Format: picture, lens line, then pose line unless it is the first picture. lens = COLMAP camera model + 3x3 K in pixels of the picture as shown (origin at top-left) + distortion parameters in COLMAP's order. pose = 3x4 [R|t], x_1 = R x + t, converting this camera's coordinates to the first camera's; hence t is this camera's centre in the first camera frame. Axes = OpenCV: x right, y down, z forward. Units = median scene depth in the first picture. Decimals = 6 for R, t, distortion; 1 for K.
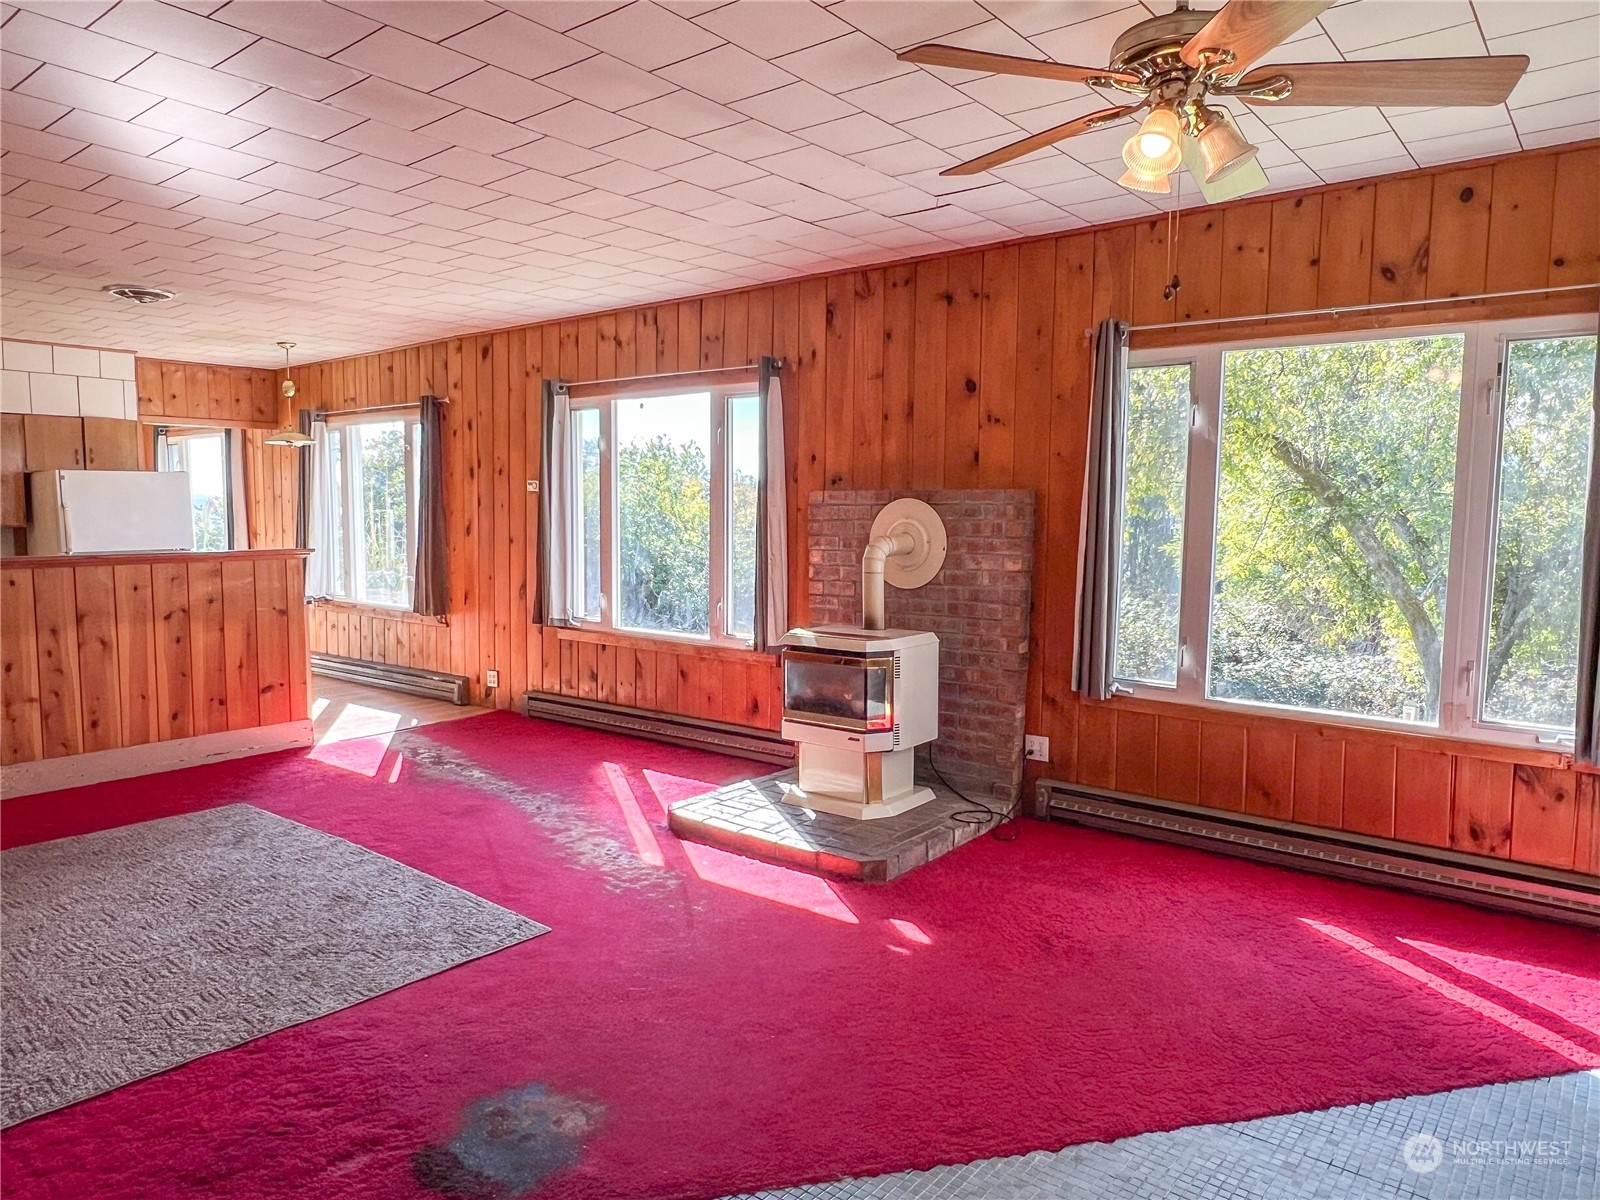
lens RADIAL K [[1054.4, 0, 782.0], [0, 1054.4, 610.4], [0, 0, 1]] dist [-0.008677, 0.006809]
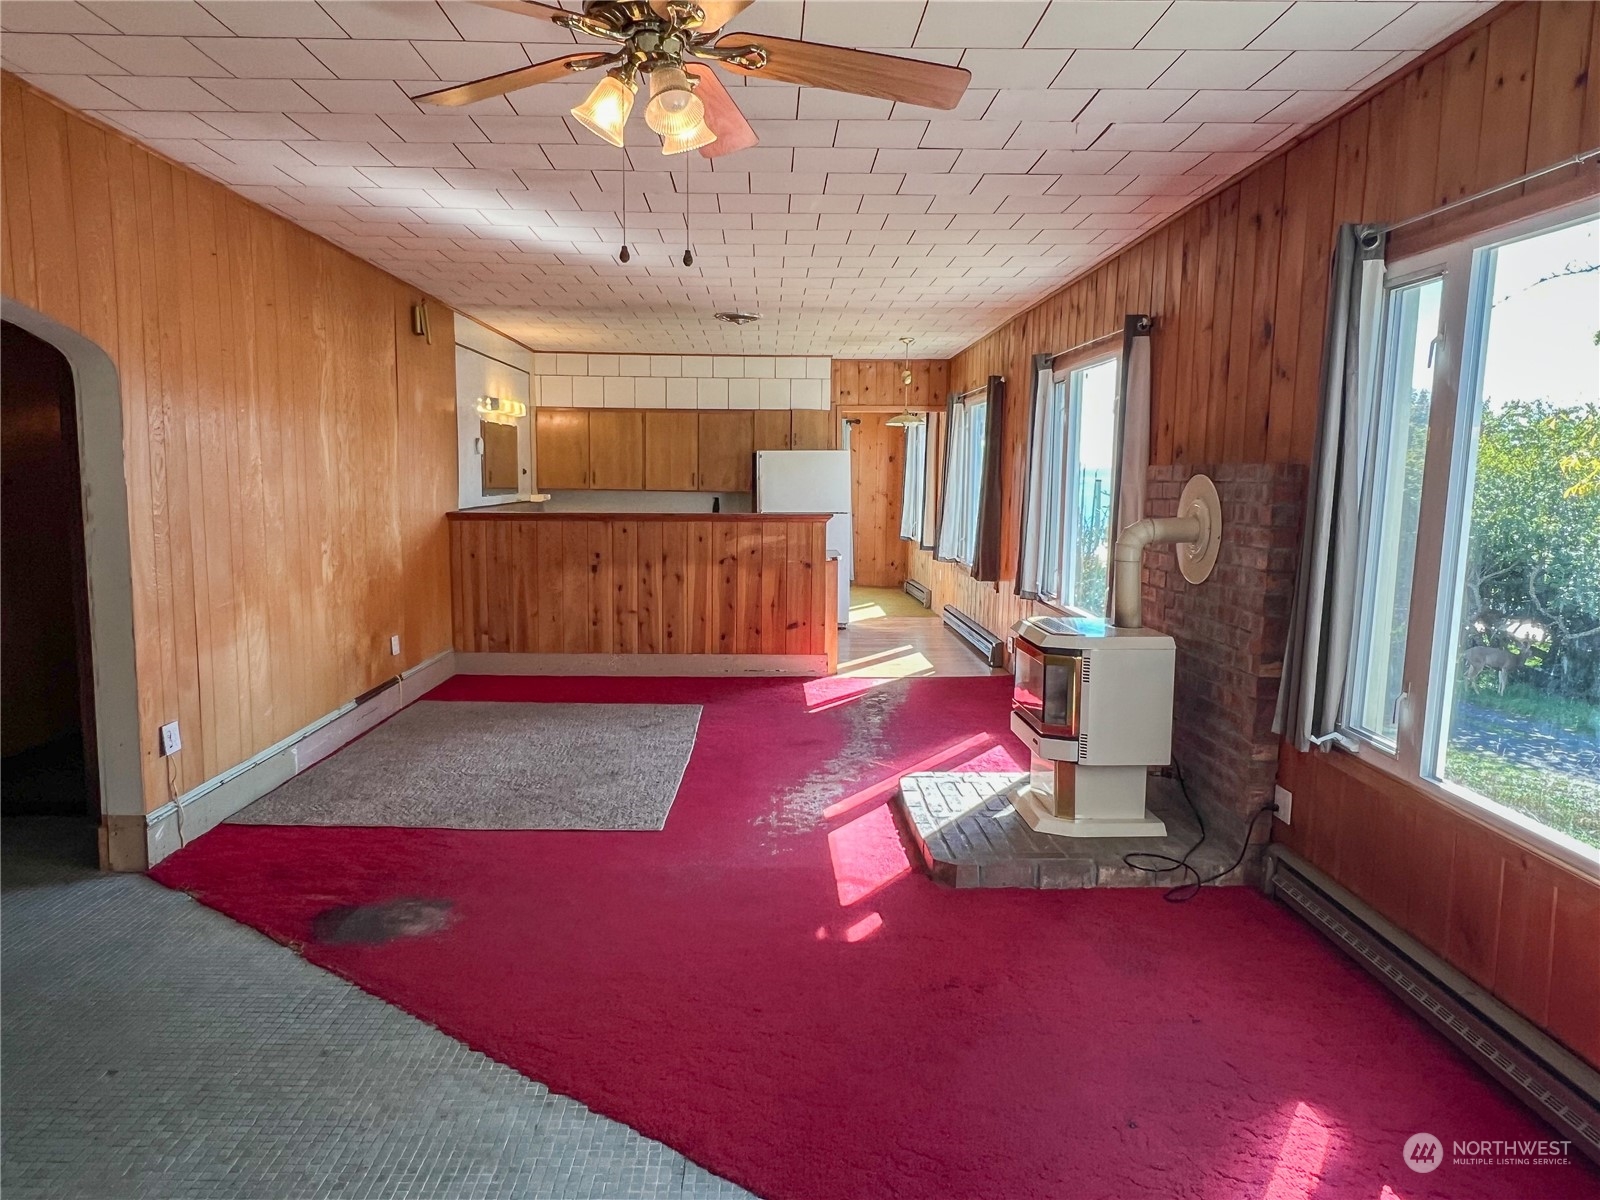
lens RADIAL K [[1054.4, 0, 785.5], [0, 1054.4, 603.5], [0, 0, 1]] dist [-0.008677, 0.006809]
pose [[0.646737, 0.094669, -0.756815, 0.565146], [-0.078016, 0.995274, 0.057829, -0.029057], [0.758713, 0.021643, 0.651065, 0.227143]]
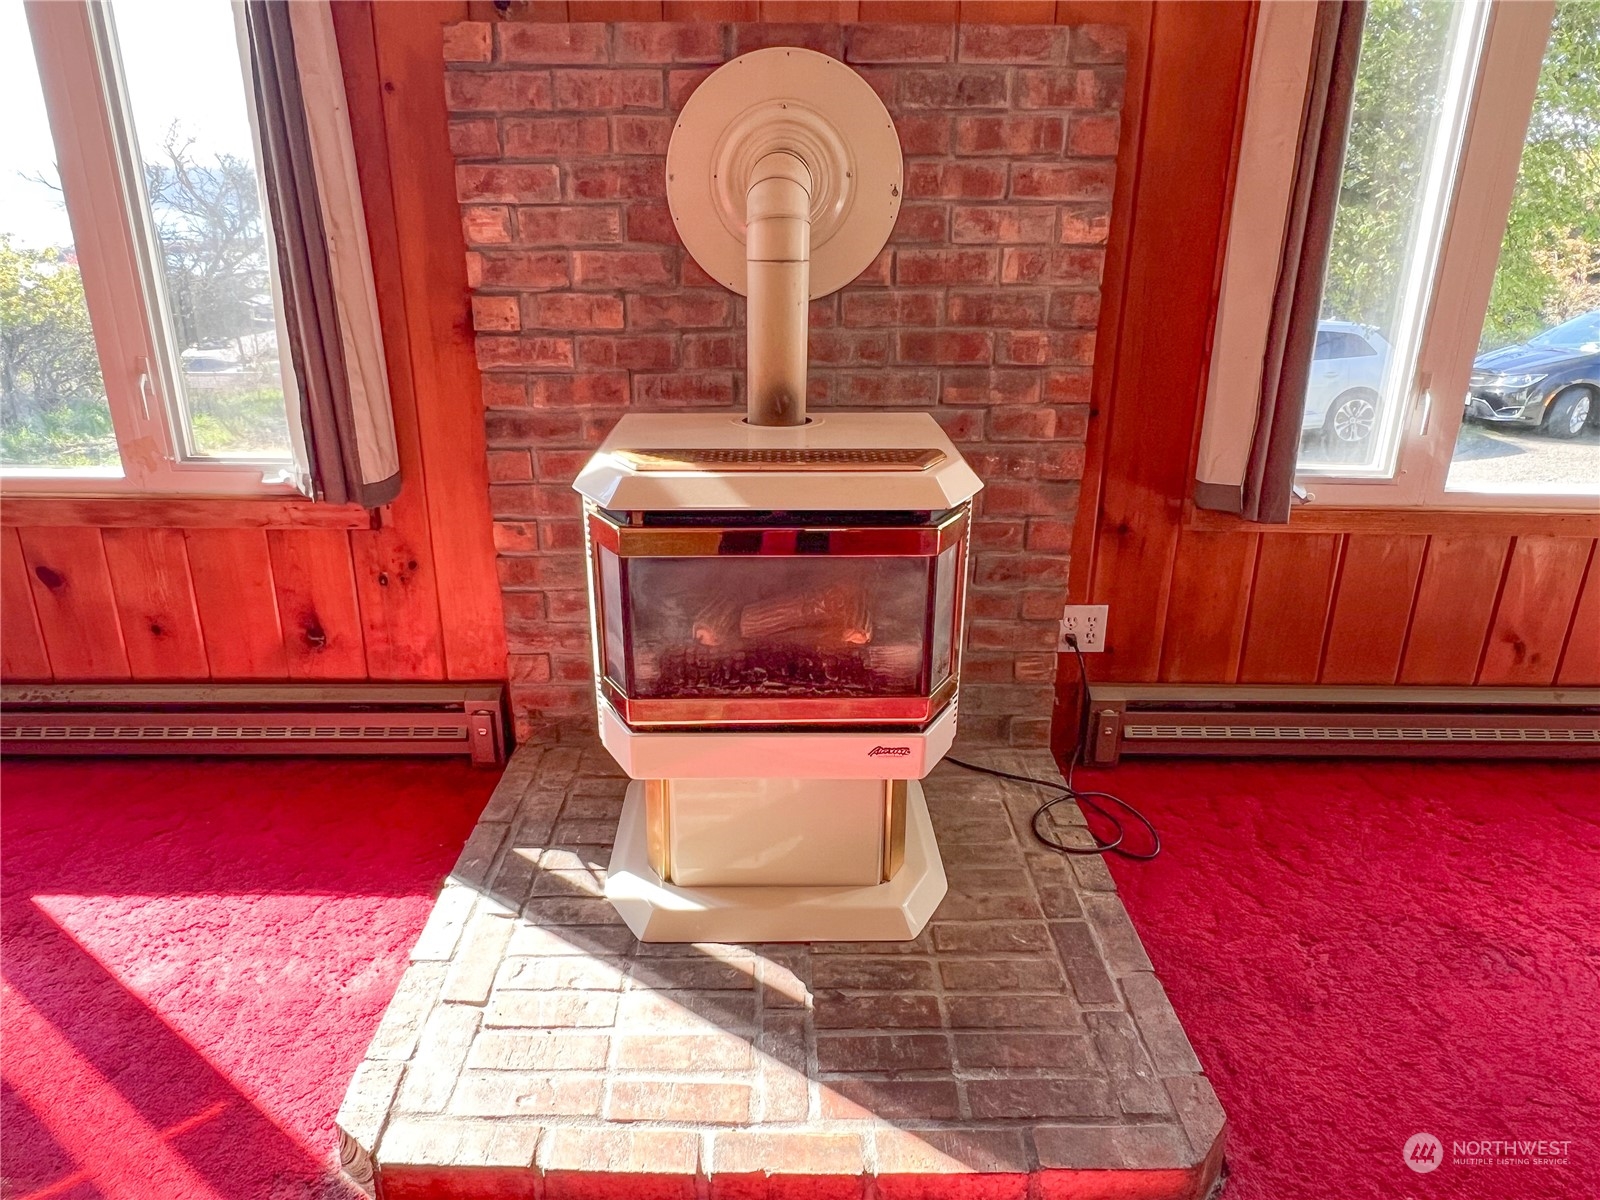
lens RADIAL K [[1054.4, 0, 793.0], [0, 1054.4, 608.5], [0, 0, 1]] dist [-0.008677, 0.006809]
pose [[0.773607, -0.224406, 0.592600, -0.145651], [0.058914, 0.956613, 0.285342, -0.024598], [-0.630921, -0.185830, 0.753263, 0.713732]]
